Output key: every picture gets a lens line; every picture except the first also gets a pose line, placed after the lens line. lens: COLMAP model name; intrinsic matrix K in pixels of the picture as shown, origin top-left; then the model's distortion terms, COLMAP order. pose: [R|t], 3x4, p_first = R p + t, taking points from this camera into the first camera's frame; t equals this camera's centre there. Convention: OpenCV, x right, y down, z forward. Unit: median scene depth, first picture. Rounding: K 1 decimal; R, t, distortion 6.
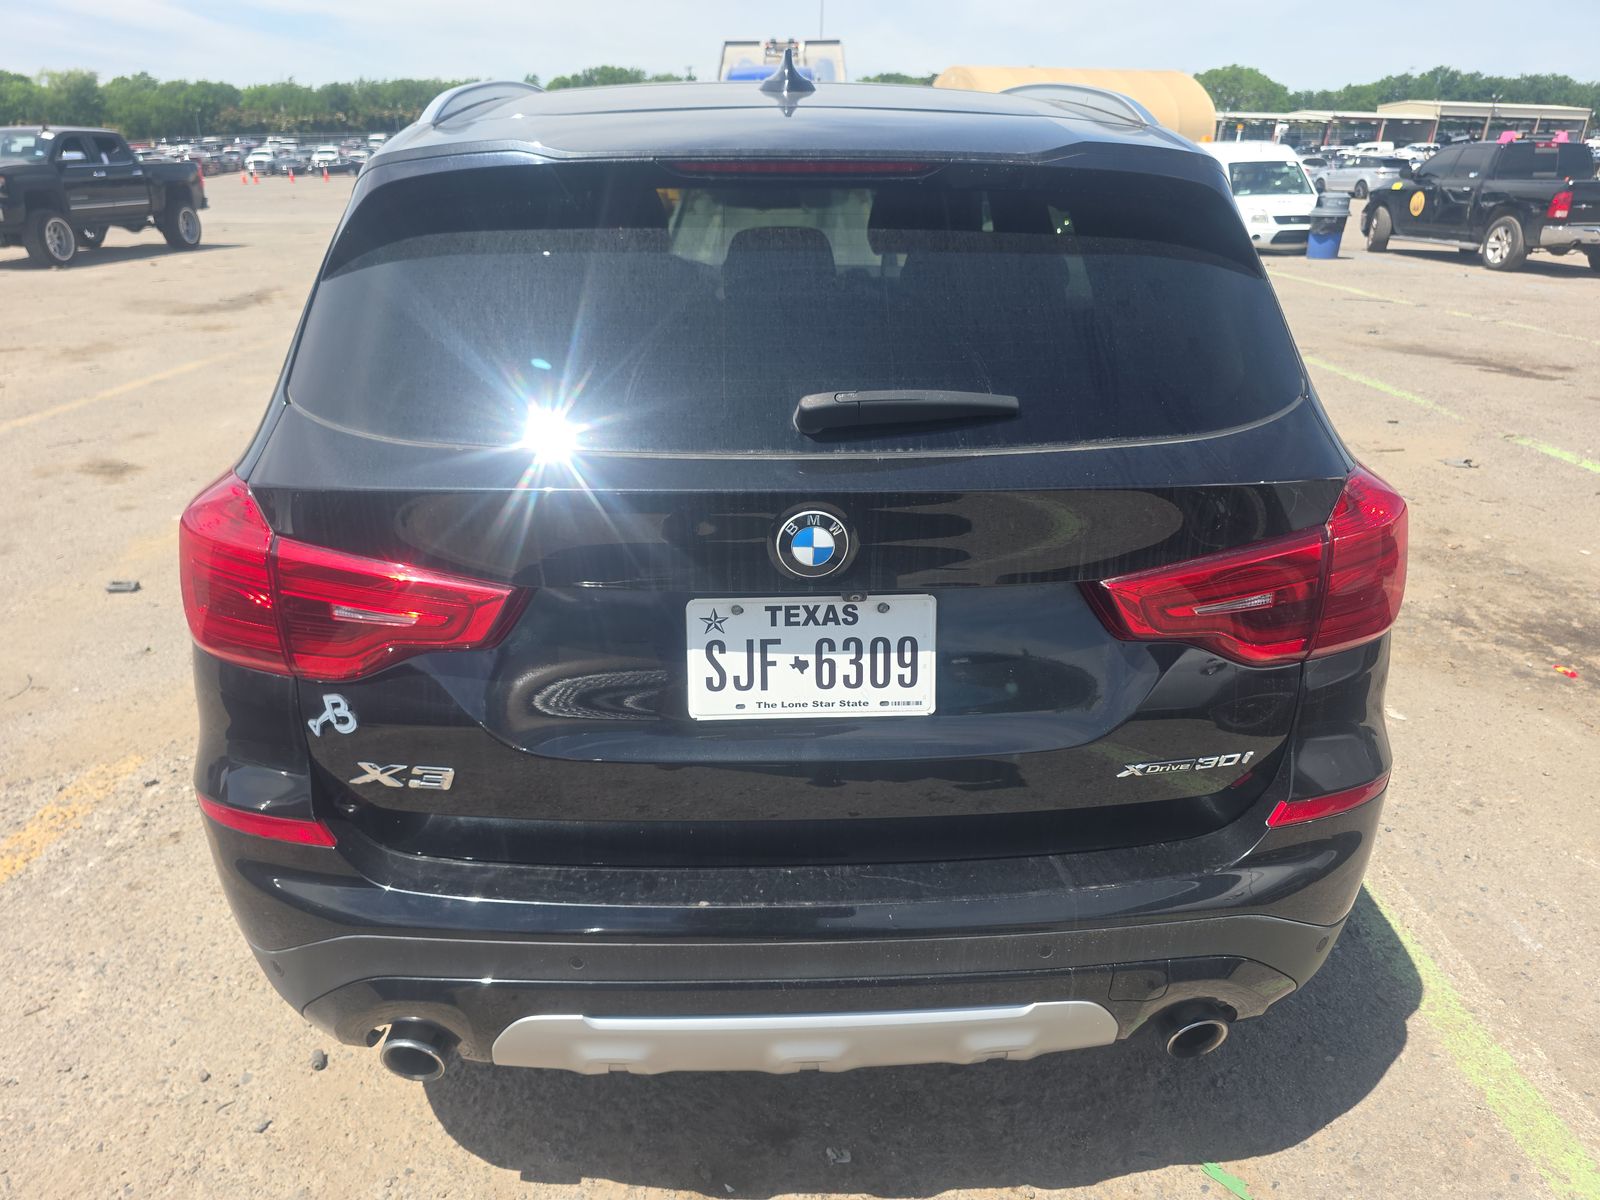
lens RADIAL K [[1084.1, 0, 791.2], [0, 1084.1, 585.6], [0, 0, 1]] dist [0.022775, -0.019855]
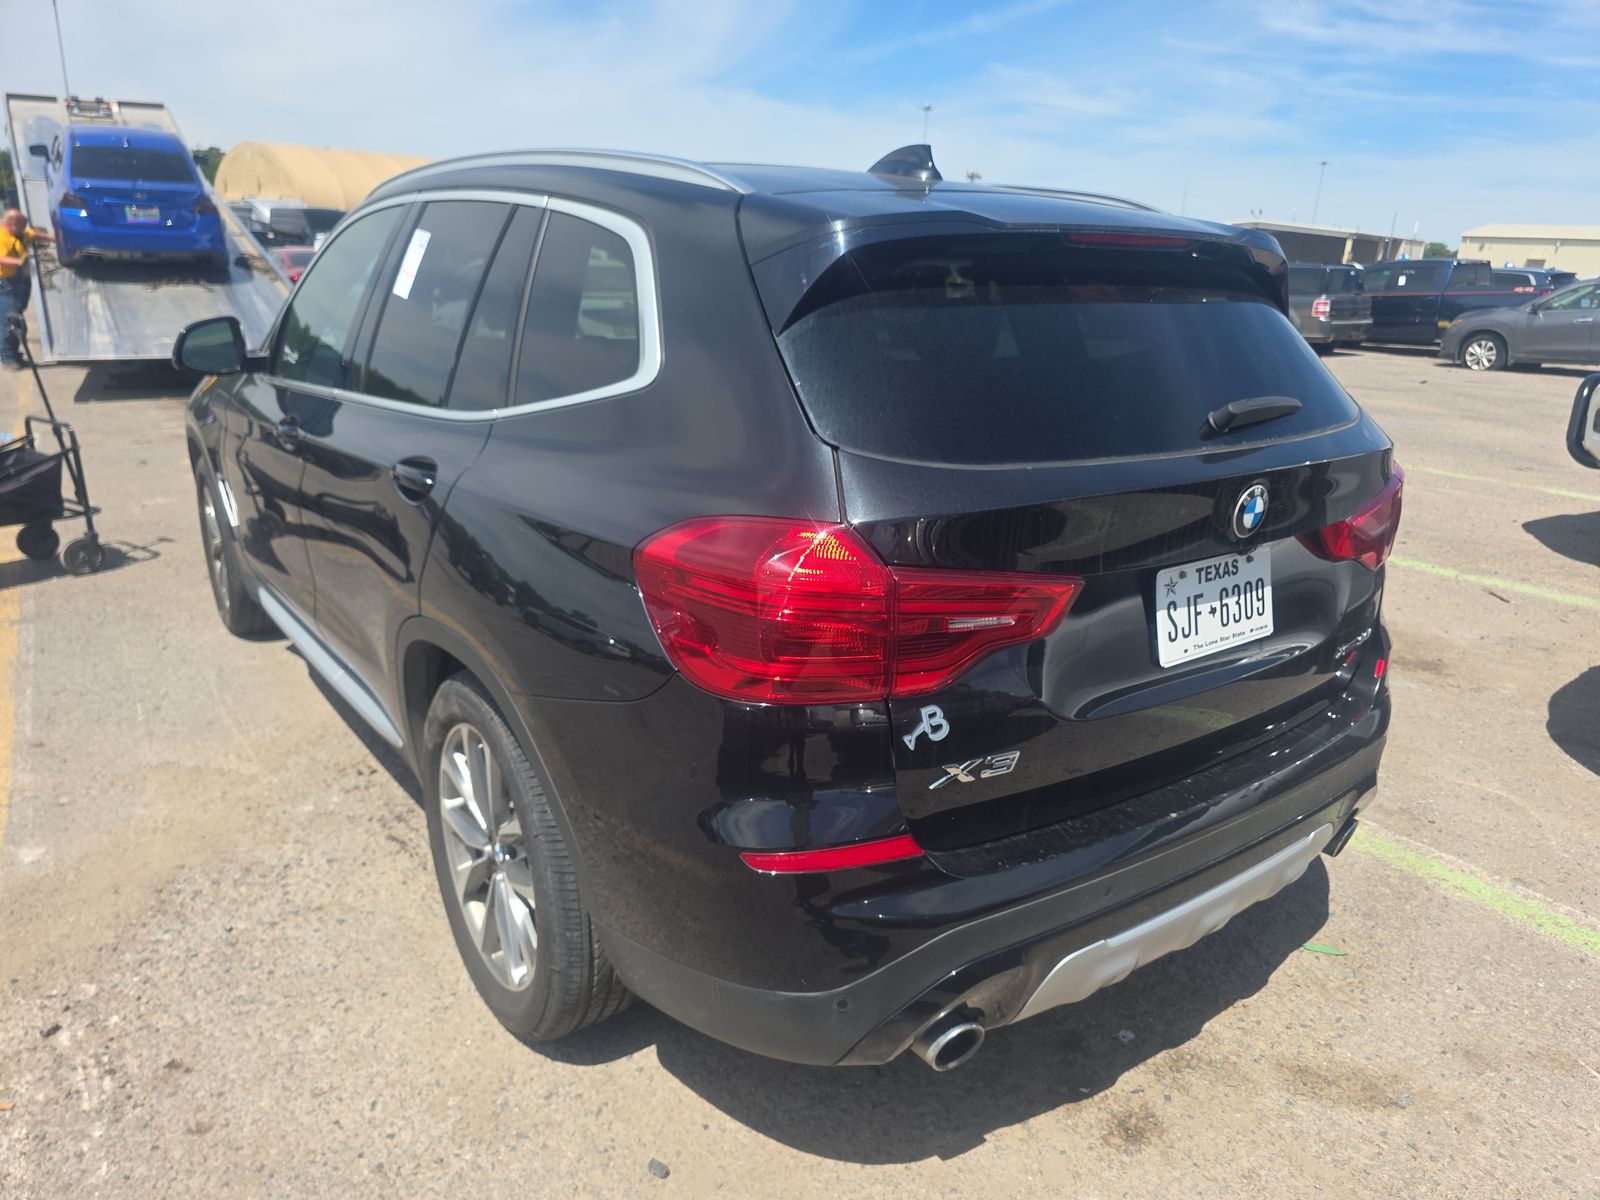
lens RADIAL K [[1084.1, 0, 800.7], [0, 1084.1, 601.1], [0, 0, 1]] dist [0.022775, -0.019855]
pose [[0.830786, -0.146695, 0.536913, -1.088543], [0.177782, 0.984050, -0.006227, -0.018588], [-0.527436, 0.100627, 0.843614, 0.145978]]
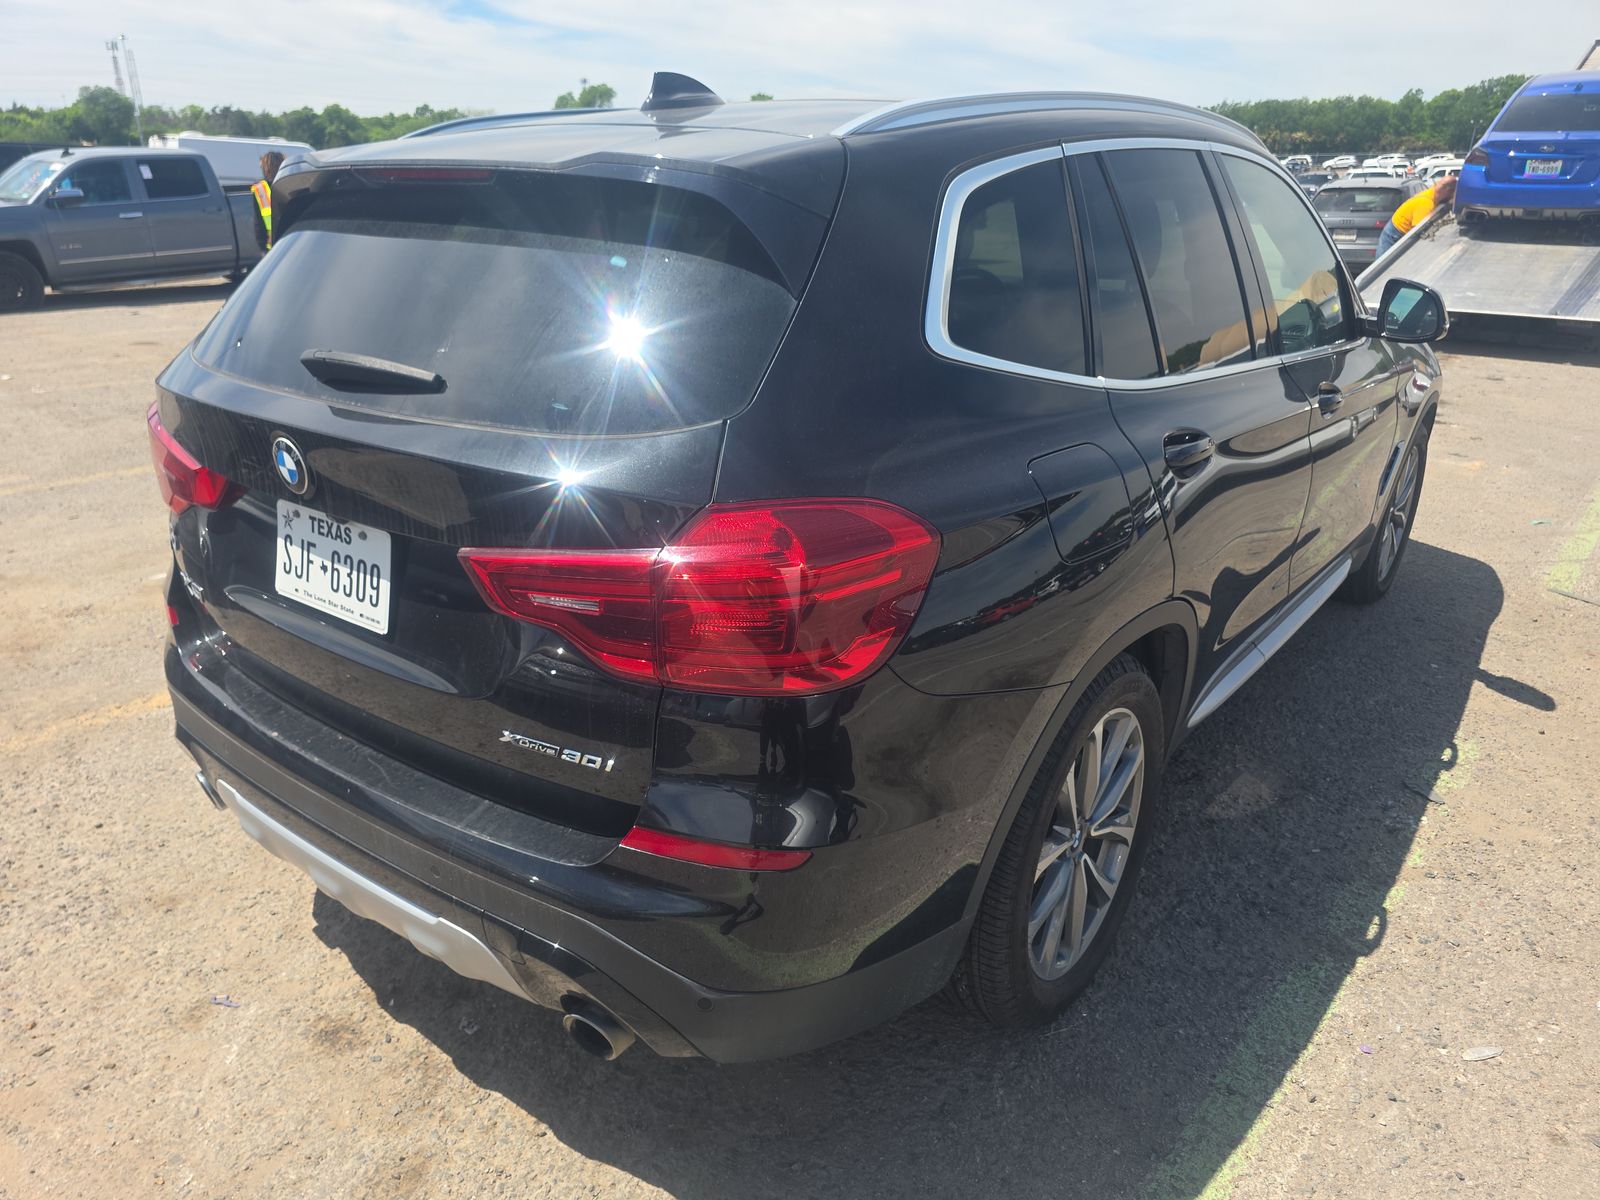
lens RADIAL K [[1084.1, 0, 794.2], [0, 1084.1, 613.3], [0, 0, 1]] dist [0.022775, -0.019855]
pose [[0.780856, 0.242924, -0.575544, 1.143520], [-0.242098, 0.966975, 0.079675, -0.105602], [0.575892, 0.077123, 0.813880, 0.286110]]
